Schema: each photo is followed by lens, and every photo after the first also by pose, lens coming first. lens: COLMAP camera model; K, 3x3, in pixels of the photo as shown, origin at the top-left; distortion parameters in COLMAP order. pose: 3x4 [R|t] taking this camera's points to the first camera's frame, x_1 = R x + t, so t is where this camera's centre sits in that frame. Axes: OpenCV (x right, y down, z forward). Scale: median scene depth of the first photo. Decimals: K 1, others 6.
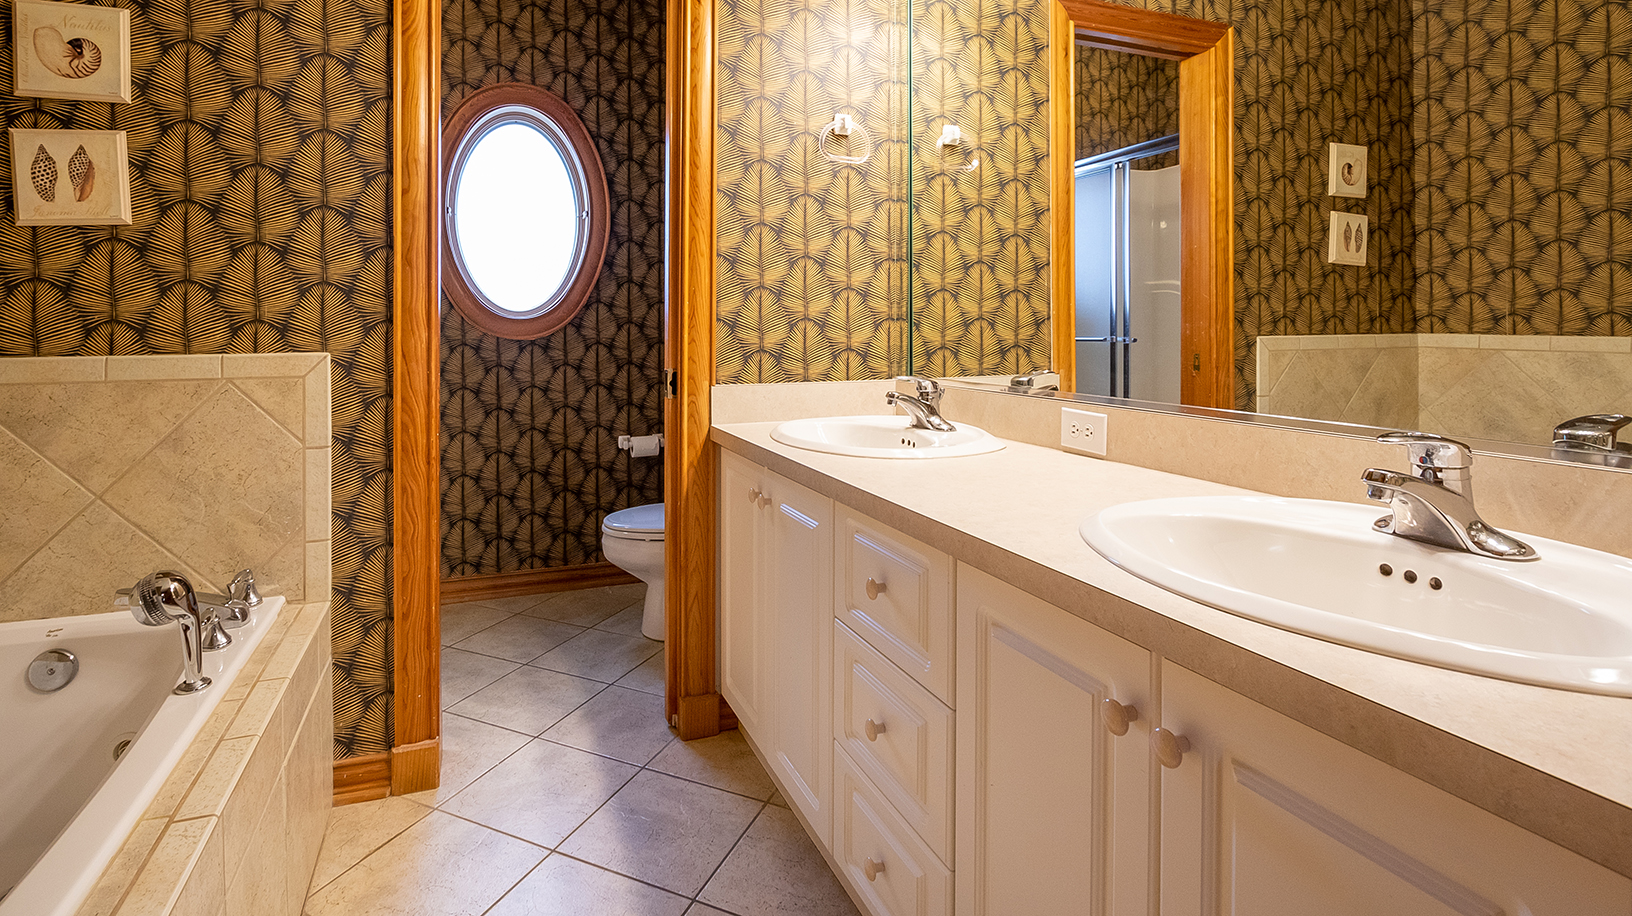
lens RADIAL K [[784.9, 0, 825.6], [0, 784.9, 353.5], [0, 0, 1]] dist [-0.029931, 0.001531]
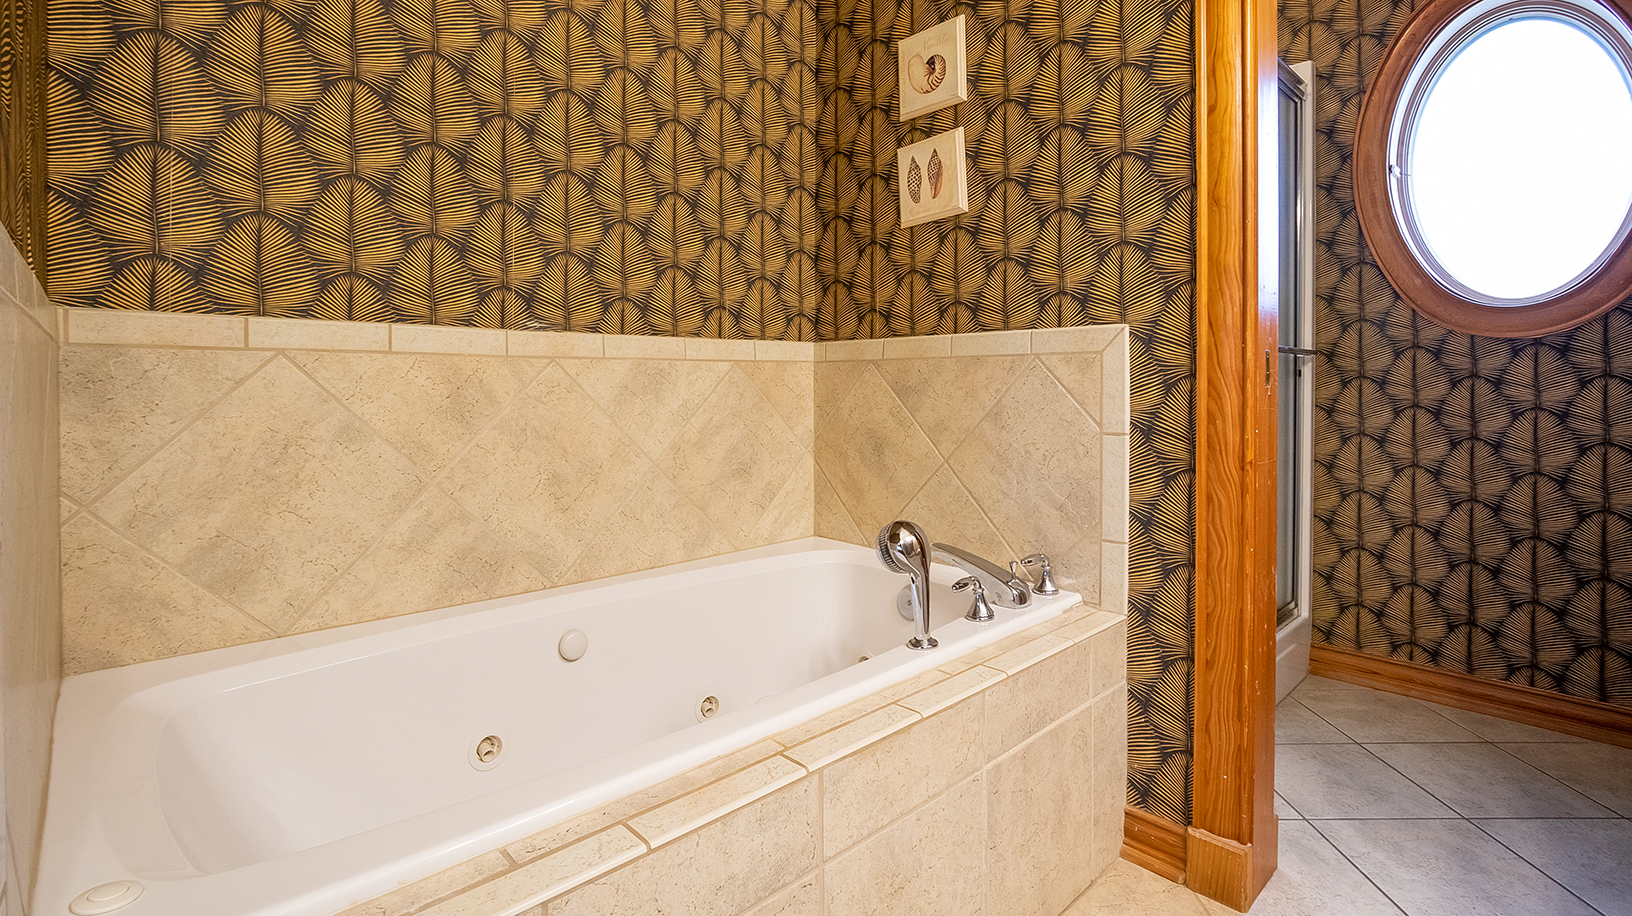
lens RADIAL K [[770.3, 0, 813.7], [0, 770.3, 394.4], [0, 0, 1]] dist [-0.028869, 0.011268]
pose [[0.331899, 0.008579, -0.943276, 0.044915], [-0.027826, 0.999613, -0.000700, 0.088235], [0.942905, 0.026480, 0.332009, 0.399175]]
